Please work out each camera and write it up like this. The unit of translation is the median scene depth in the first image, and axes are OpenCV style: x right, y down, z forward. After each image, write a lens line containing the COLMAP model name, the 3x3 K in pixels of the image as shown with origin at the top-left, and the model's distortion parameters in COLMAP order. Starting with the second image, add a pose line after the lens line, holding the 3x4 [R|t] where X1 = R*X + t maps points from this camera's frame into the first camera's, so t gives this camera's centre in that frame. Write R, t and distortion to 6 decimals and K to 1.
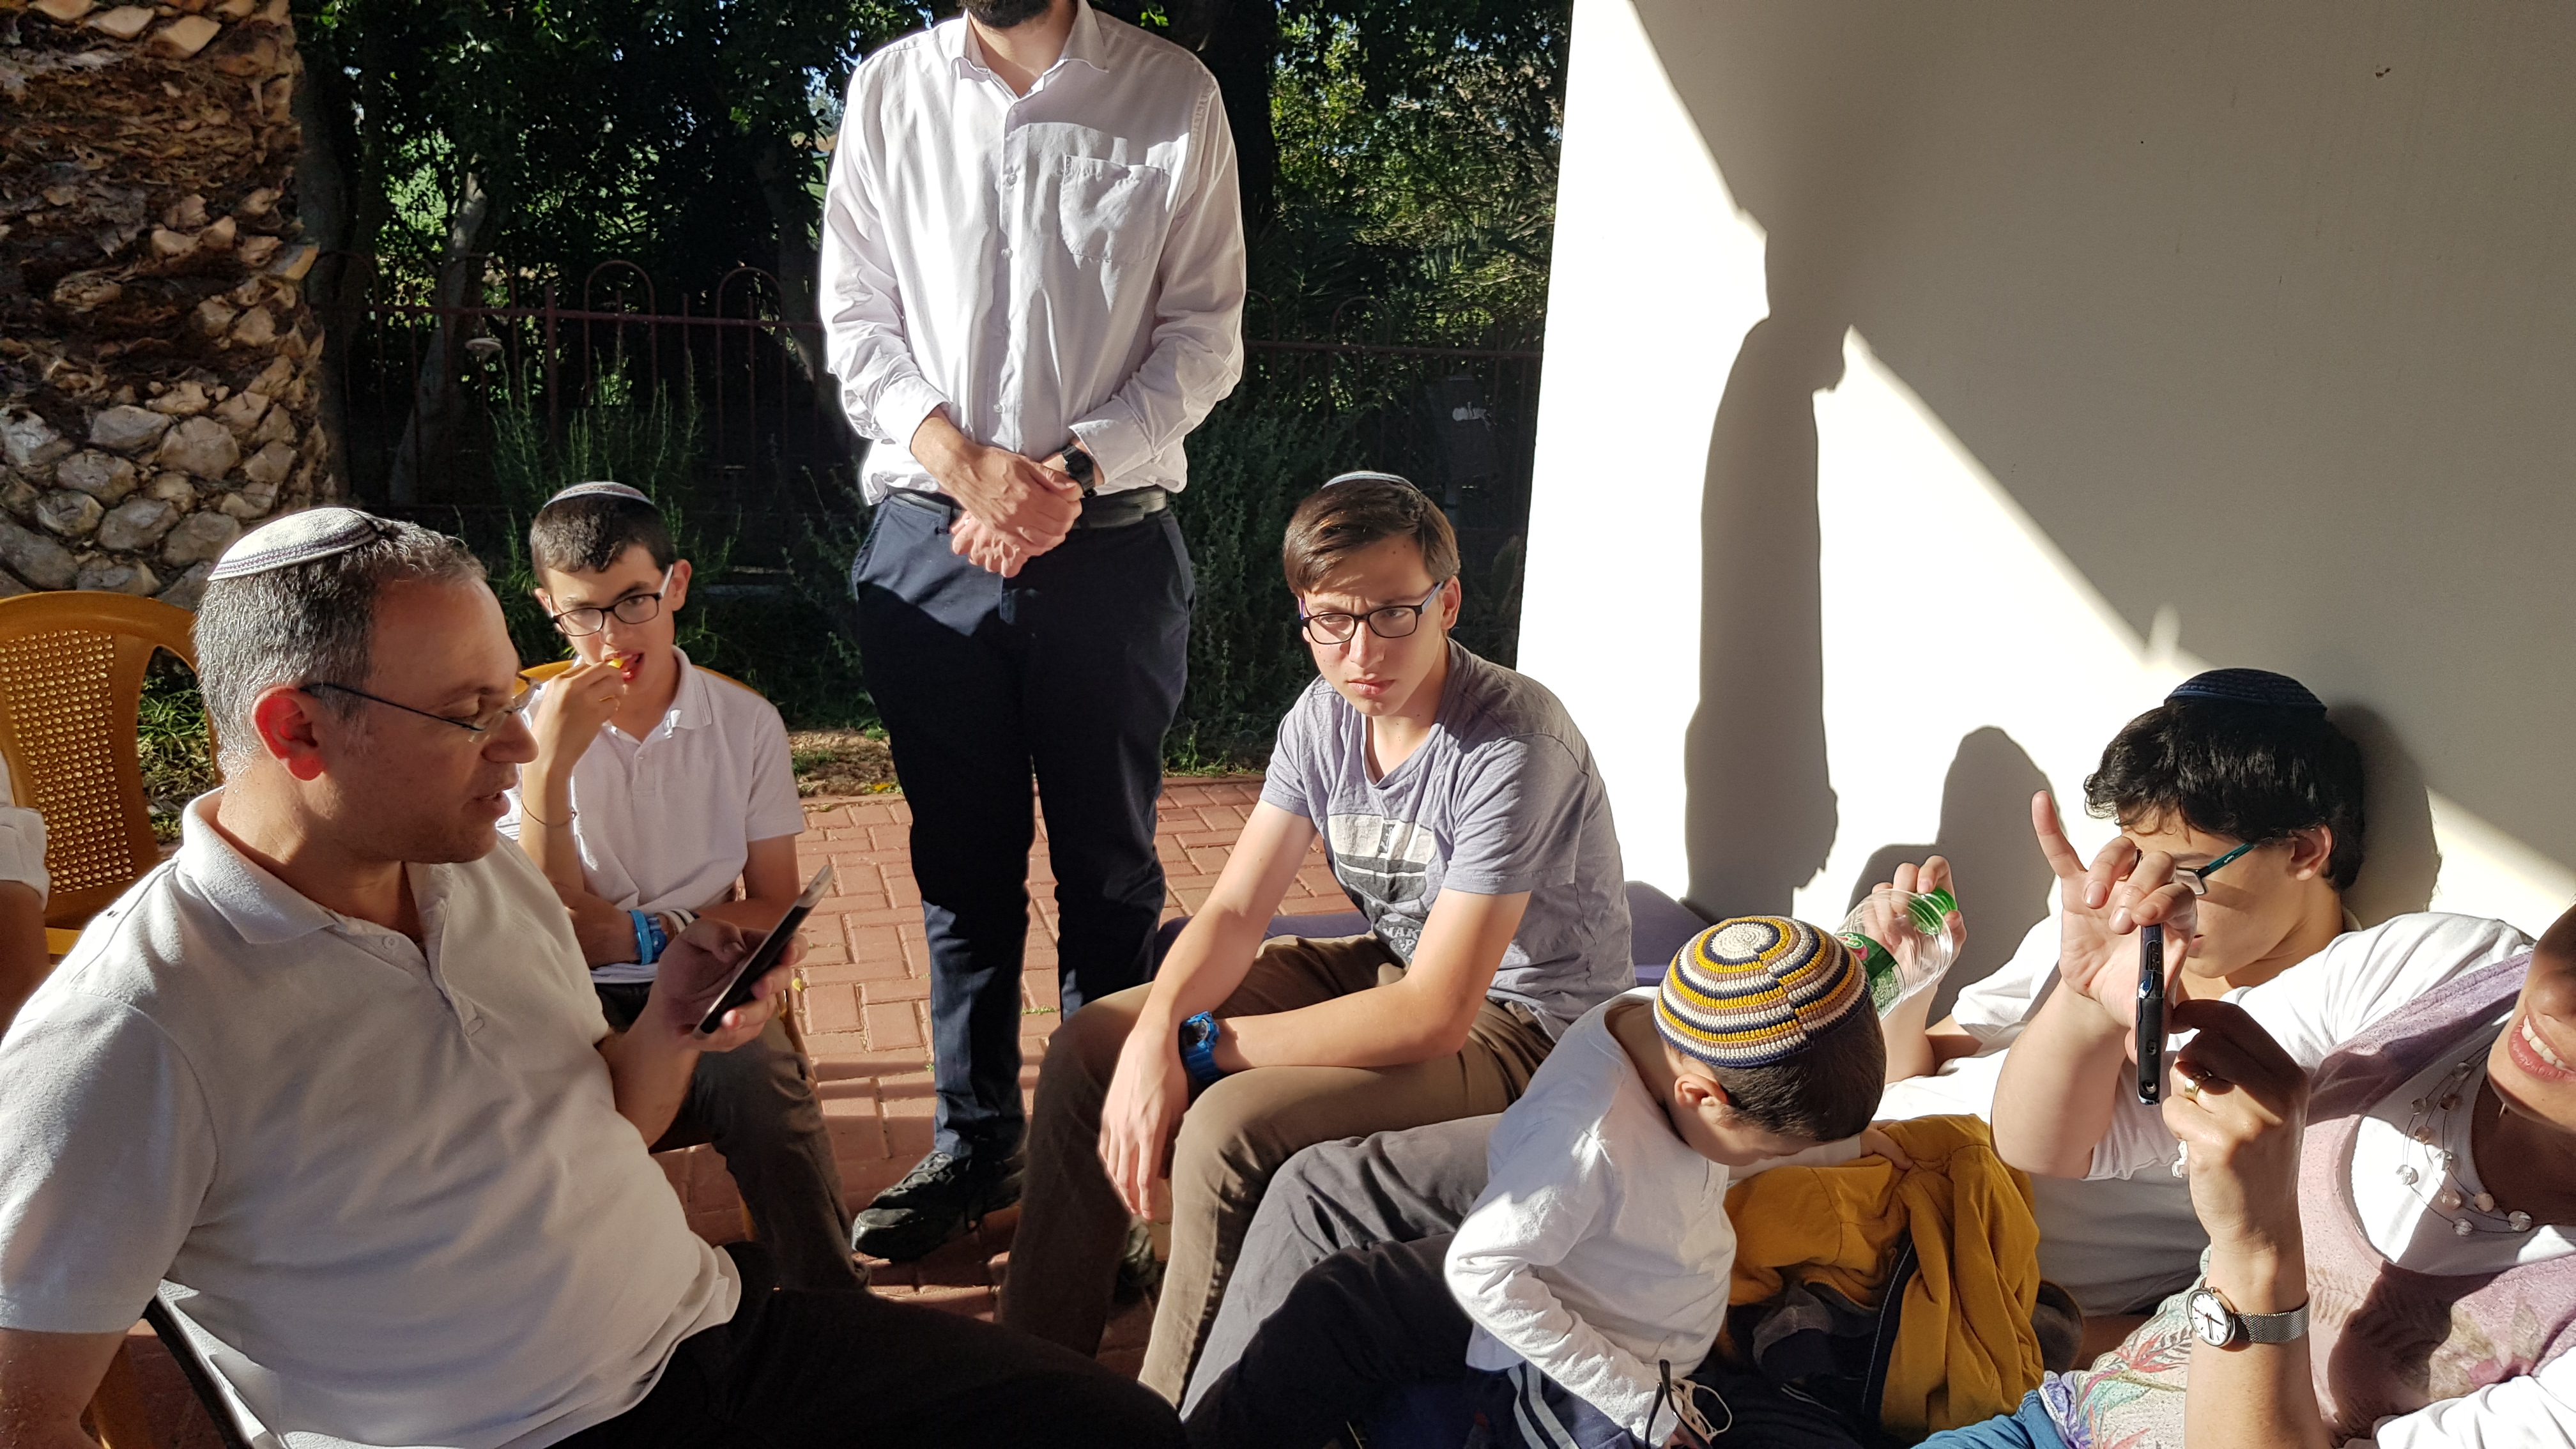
lens RADIAL K [[2021.0, 0, 1288.0], [0, 2021.0, 724.5], [0, 0, 1]] dist [0.076724, -0.130450]
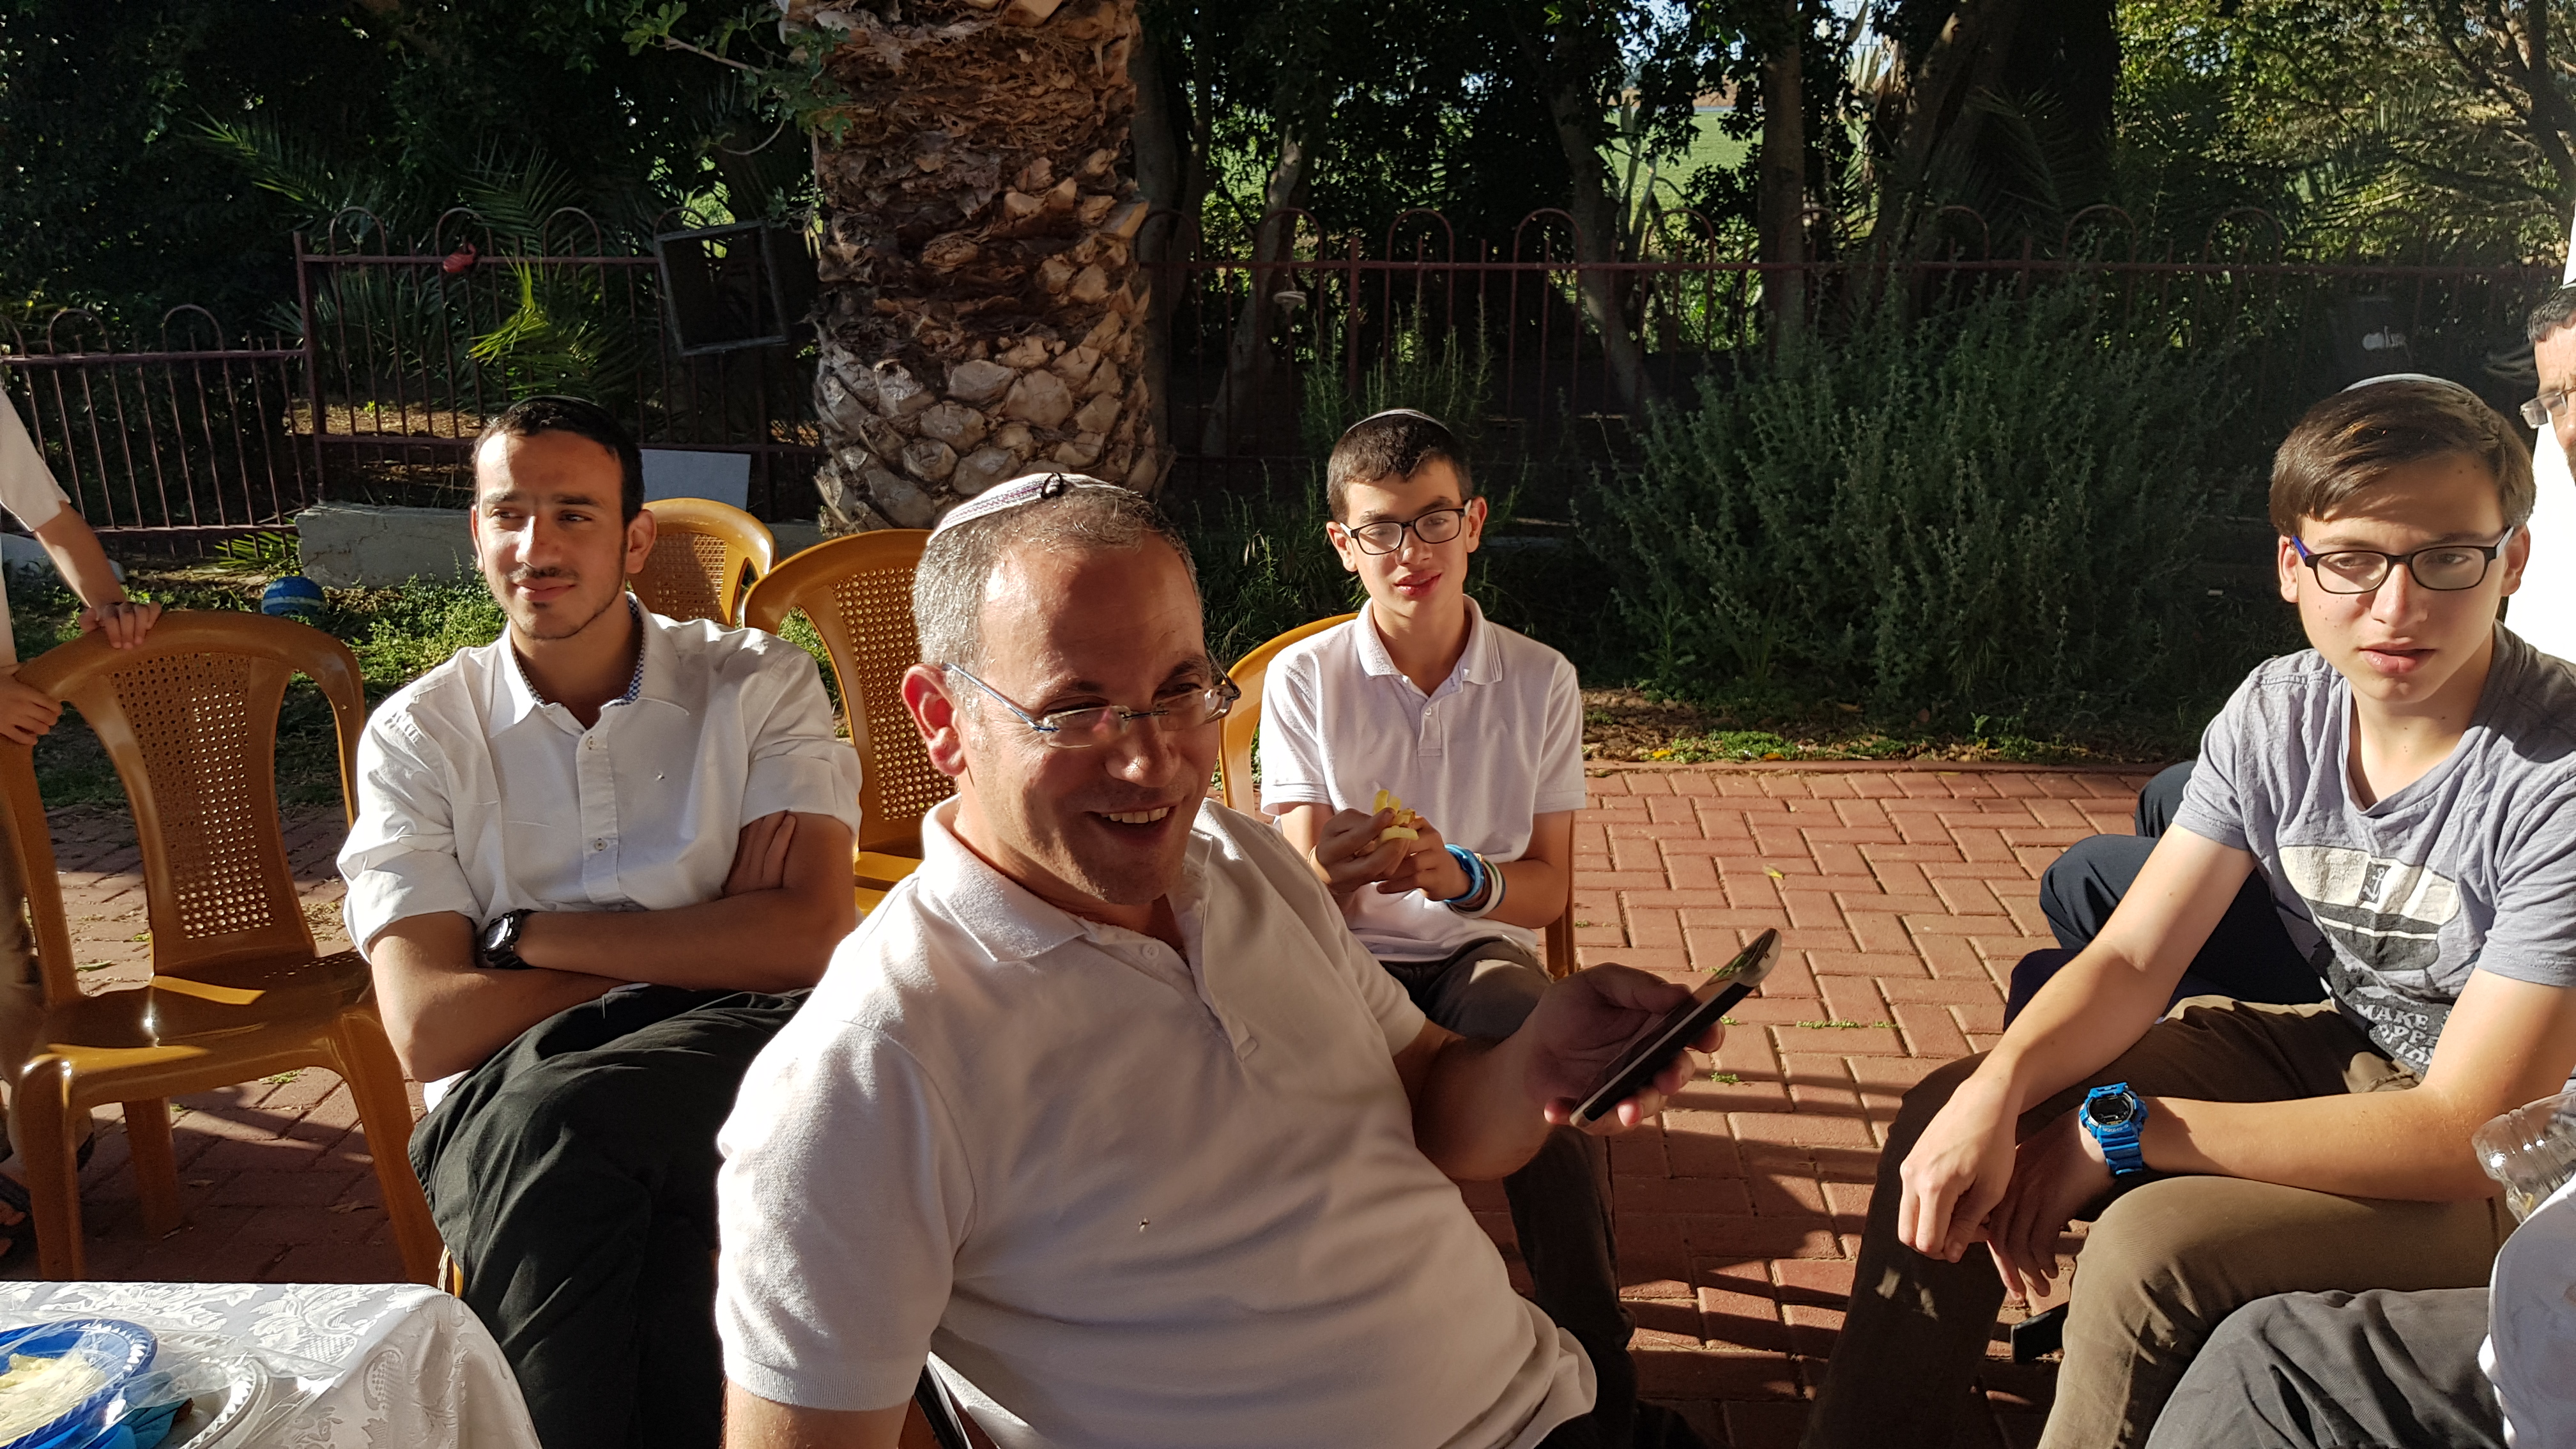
lens RADIAL K [[2018.6, 0, 1286.3], [0, 2018.6, 712.1], [0, 0, 1]] dist [0.082404, -0.151910]
pose [[0.931437, 0.048410, -0.360667, -0.038943], [-0.042811, 0.998807, 0.023501, -0.004663], [0.361375, -0.006449, 0.932398, 0.100218]]
